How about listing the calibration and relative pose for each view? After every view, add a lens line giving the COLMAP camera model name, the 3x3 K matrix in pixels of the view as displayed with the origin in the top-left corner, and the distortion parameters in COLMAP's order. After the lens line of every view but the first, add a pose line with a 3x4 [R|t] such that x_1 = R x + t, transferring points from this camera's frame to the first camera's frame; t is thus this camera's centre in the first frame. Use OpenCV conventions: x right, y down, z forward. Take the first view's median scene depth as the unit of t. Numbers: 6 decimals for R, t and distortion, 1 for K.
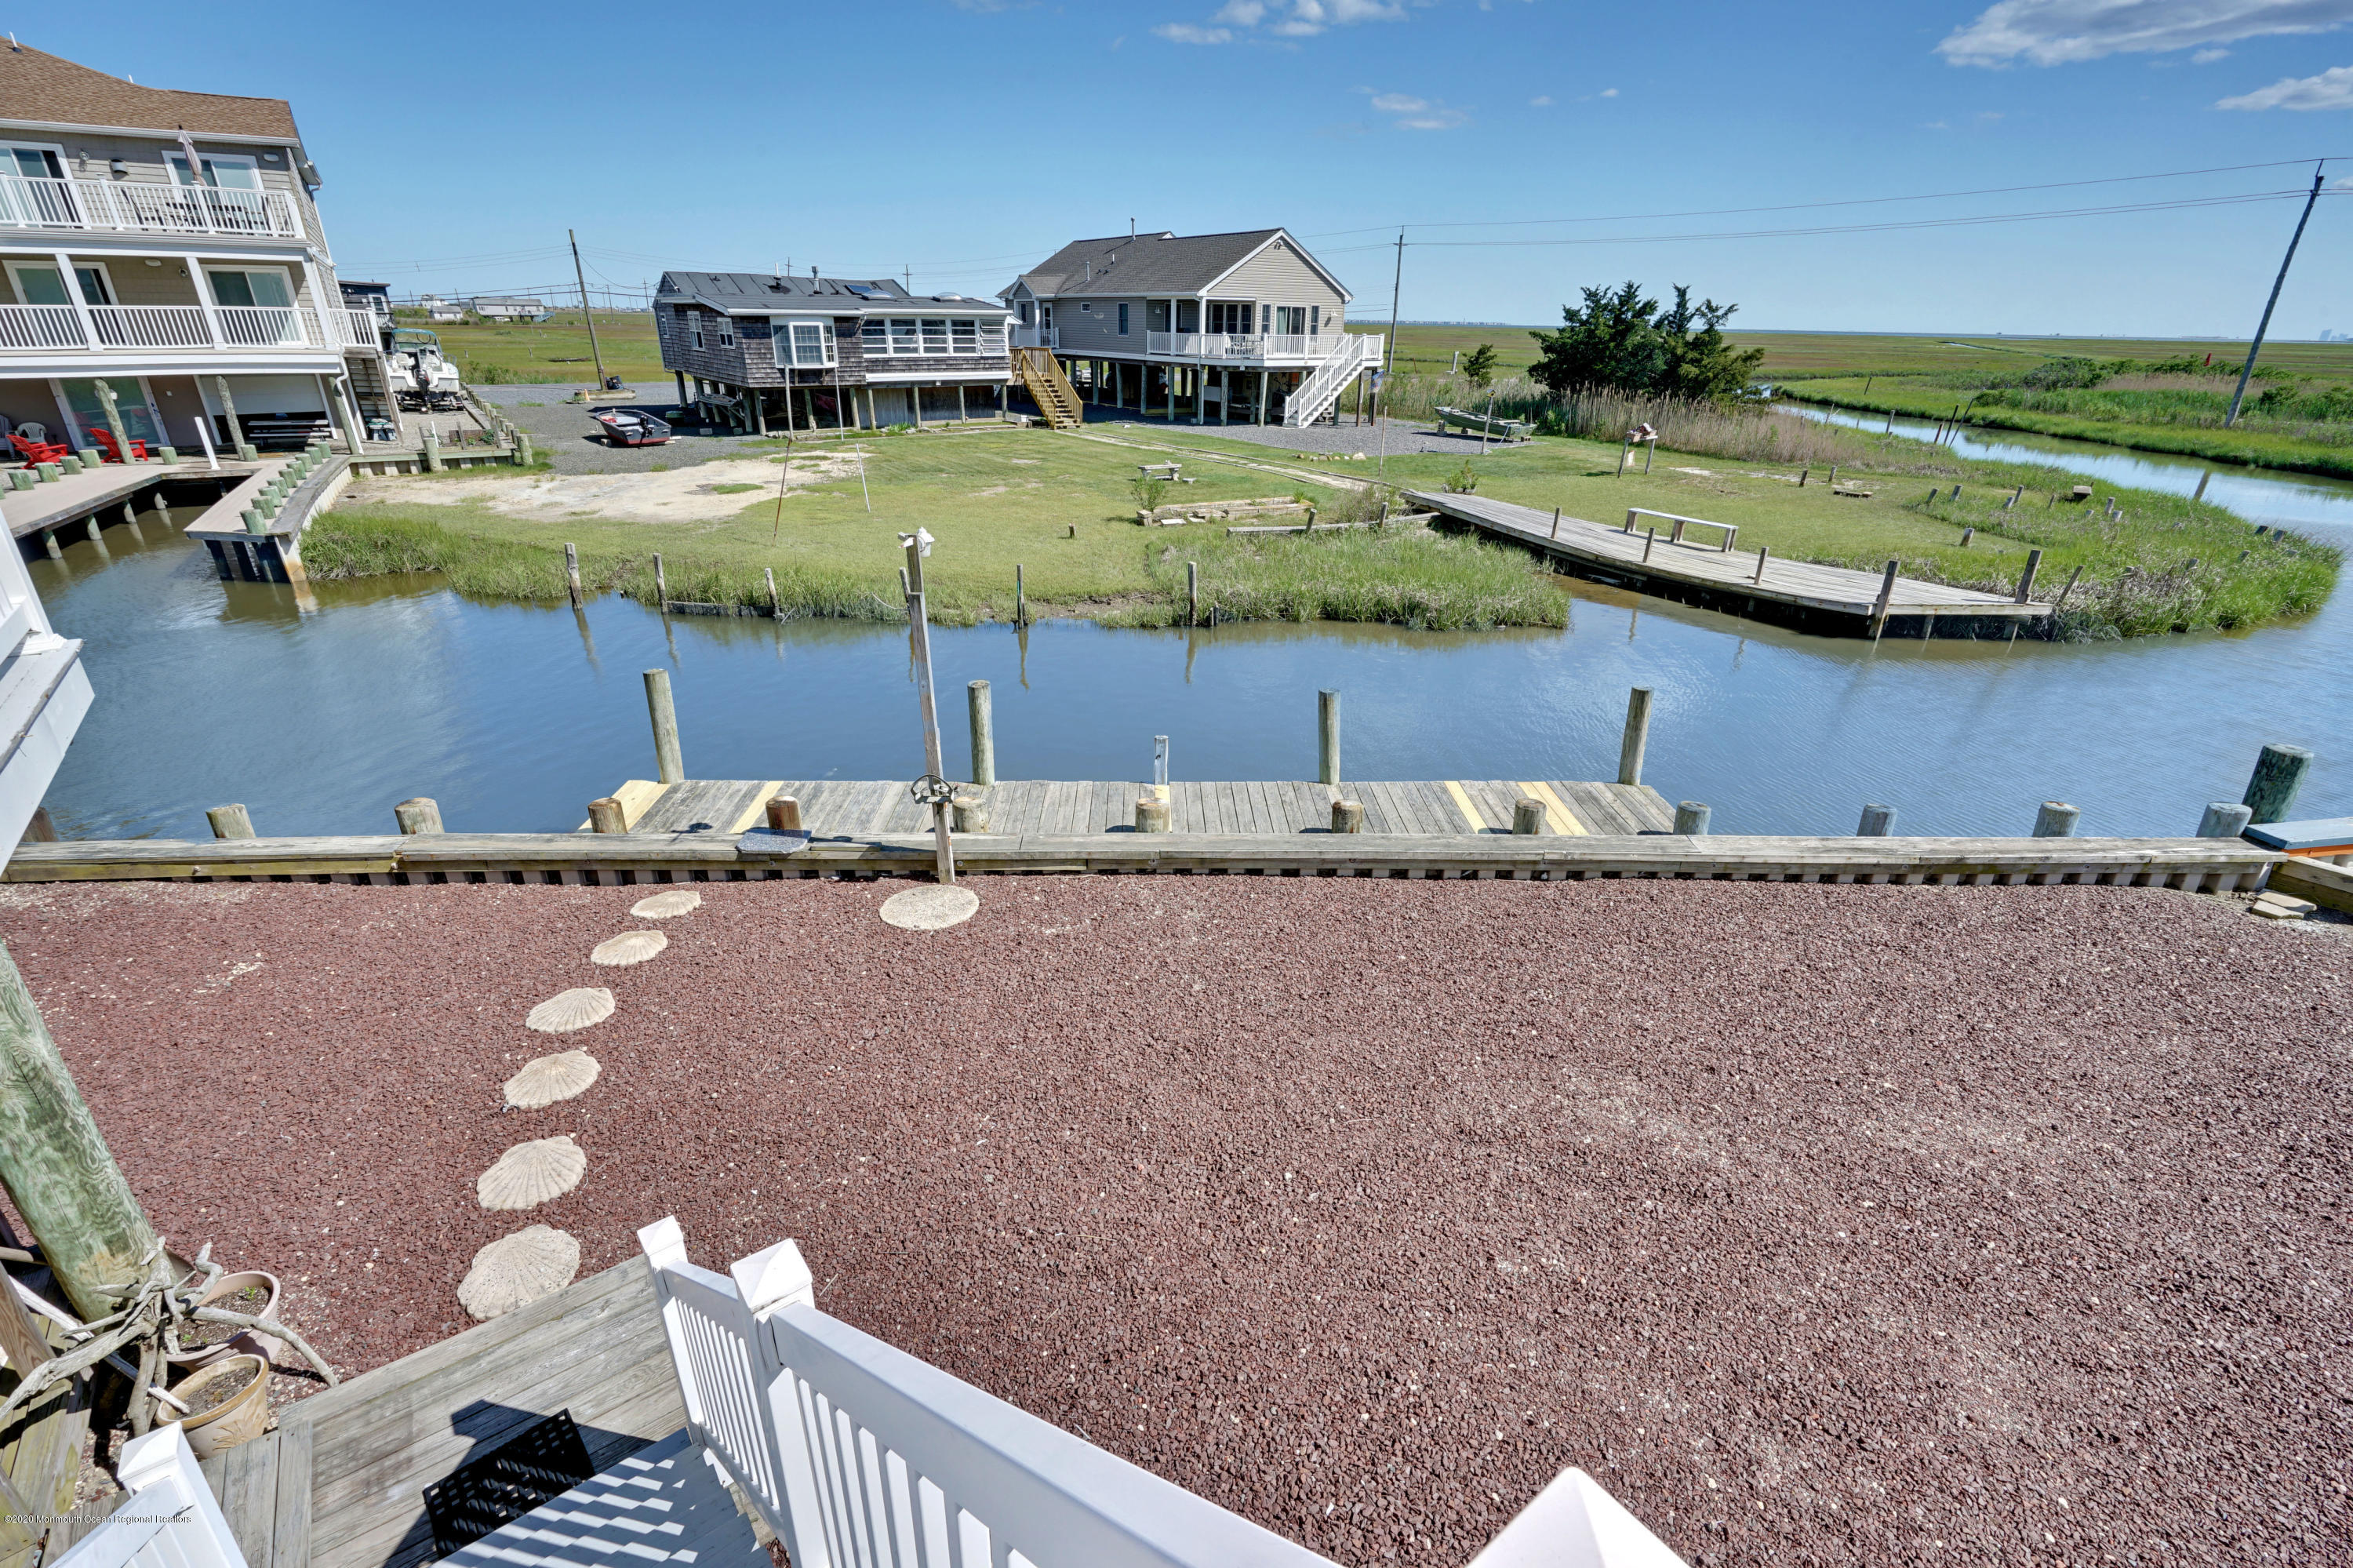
lens RADIAL K [[1057.2, 0, 1178.0], [0, 1057.2, 783.2], [0, 0, 1]] dist [-0.005199, 0.002939]
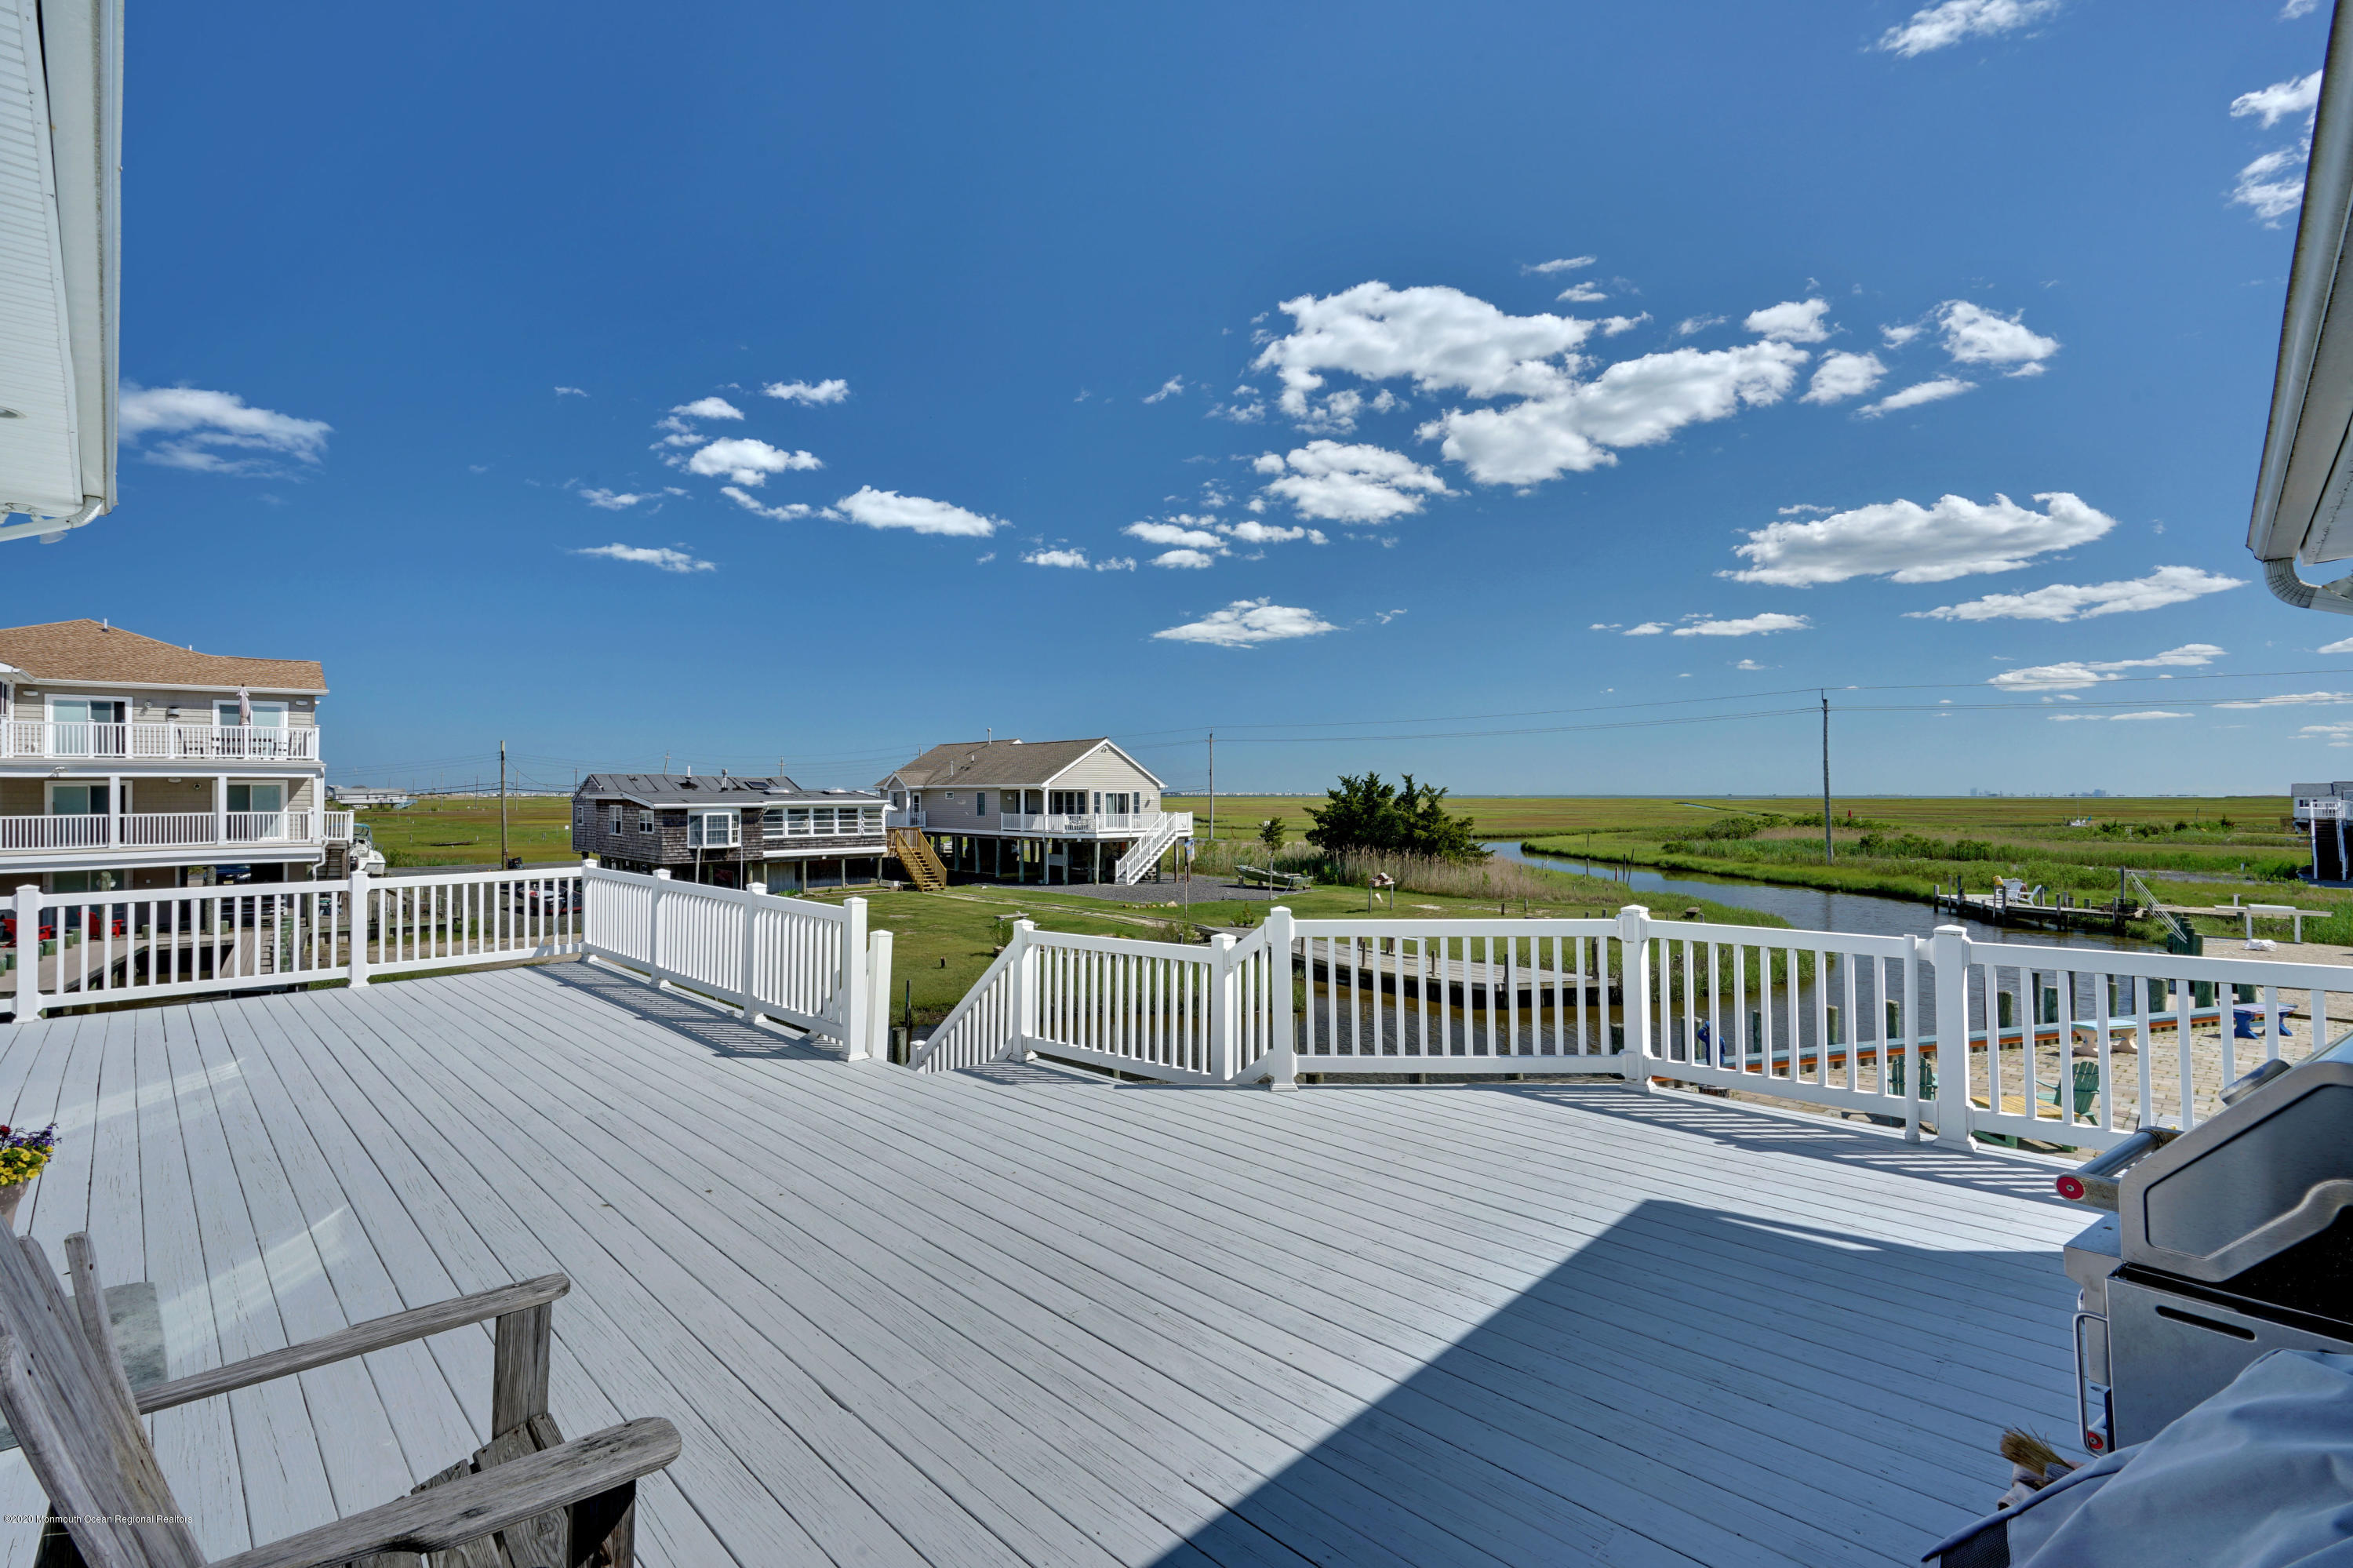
lens RADIAL K [[1057.2, 0, 1178.0], [0, 1057.2, 783.2], [0, 0, 1]] dist [-0.005199, 0.002939]
pose [[0.990111, -0.014561, 0.139528, 0.003871], [0.070710, 0.910815, -0.406715, 0.057248], [-0.121162, 0.412559, 0.902837, -0.156897]]
